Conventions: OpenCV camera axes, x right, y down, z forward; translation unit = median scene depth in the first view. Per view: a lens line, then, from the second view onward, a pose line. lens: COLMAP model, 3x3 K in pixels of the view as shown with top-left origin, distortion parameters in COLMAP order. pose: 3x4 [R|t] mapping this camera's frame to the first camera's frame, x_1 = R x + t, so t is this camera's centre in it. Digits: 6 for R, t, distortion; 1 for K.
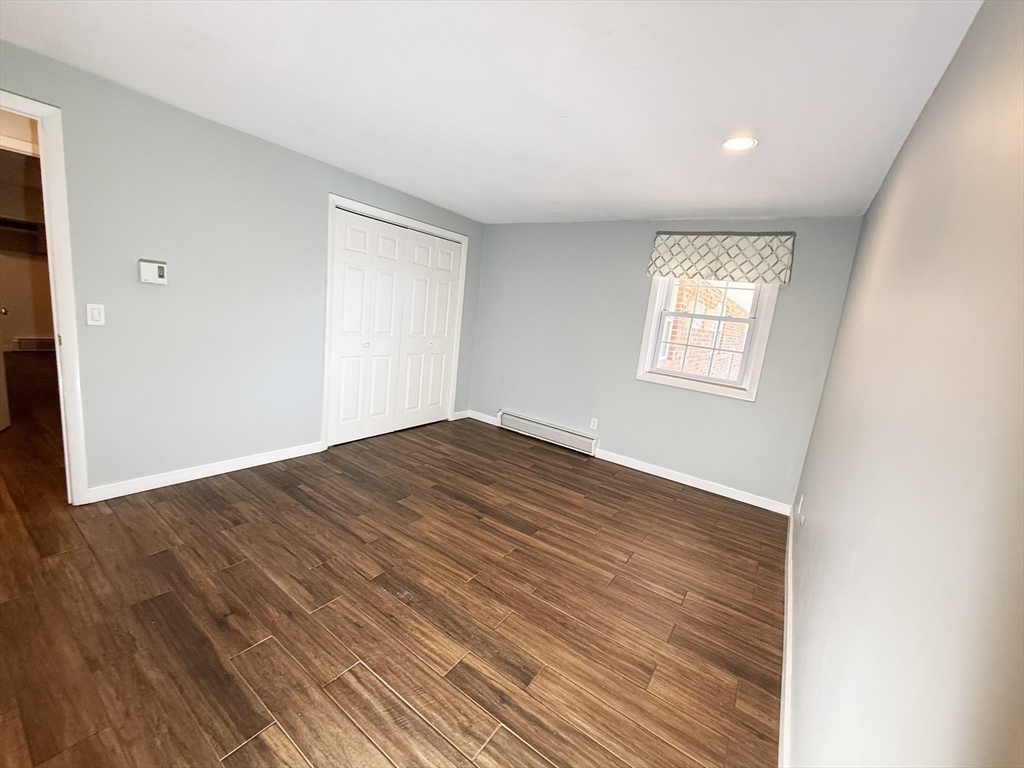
lens RADIAL K [[408.1, 0, 513.1], [0, 408.1, 380.9], [0, 0, 1]] dist [-0.001855, -0.000375]
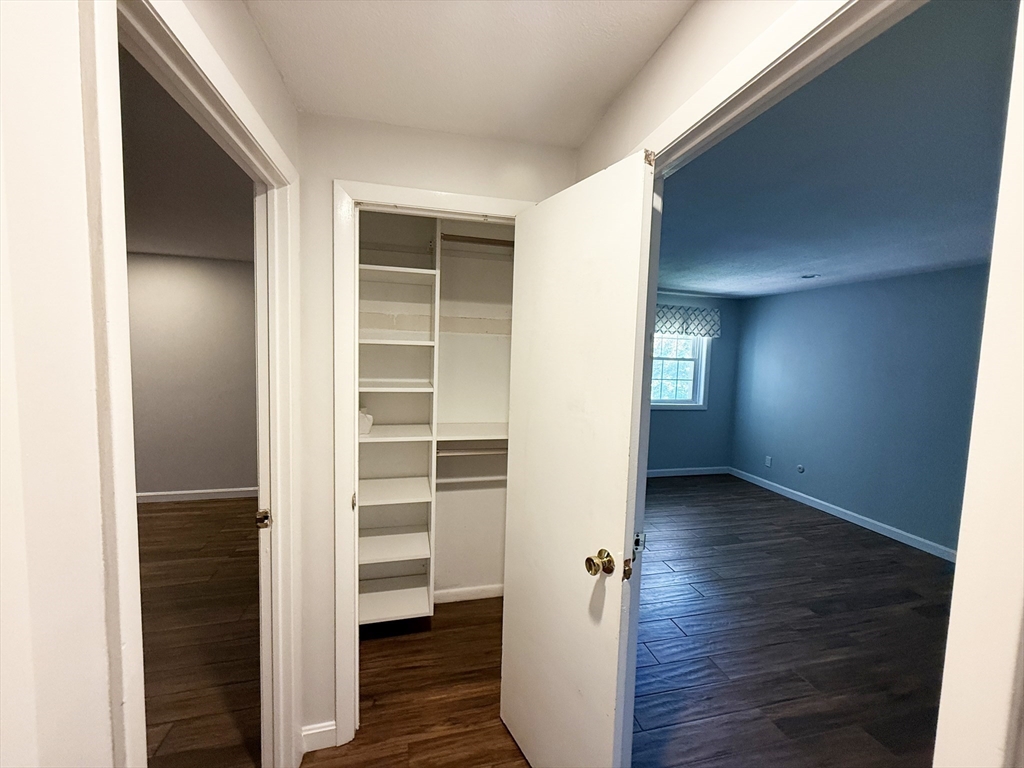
lens RADIAL K [[408.1, 0, 513.1], [0, 408.1, 380.9], [0, 0, 1]] dist [-0.001855, -0.000375]
pose [[0.663217, -0.141457, 0.734937, -1.116336], [0.169298, 0.984878, 0.036787, -0.259242], [-0.729028, 0.100026, 0.677136, 0.489048]]
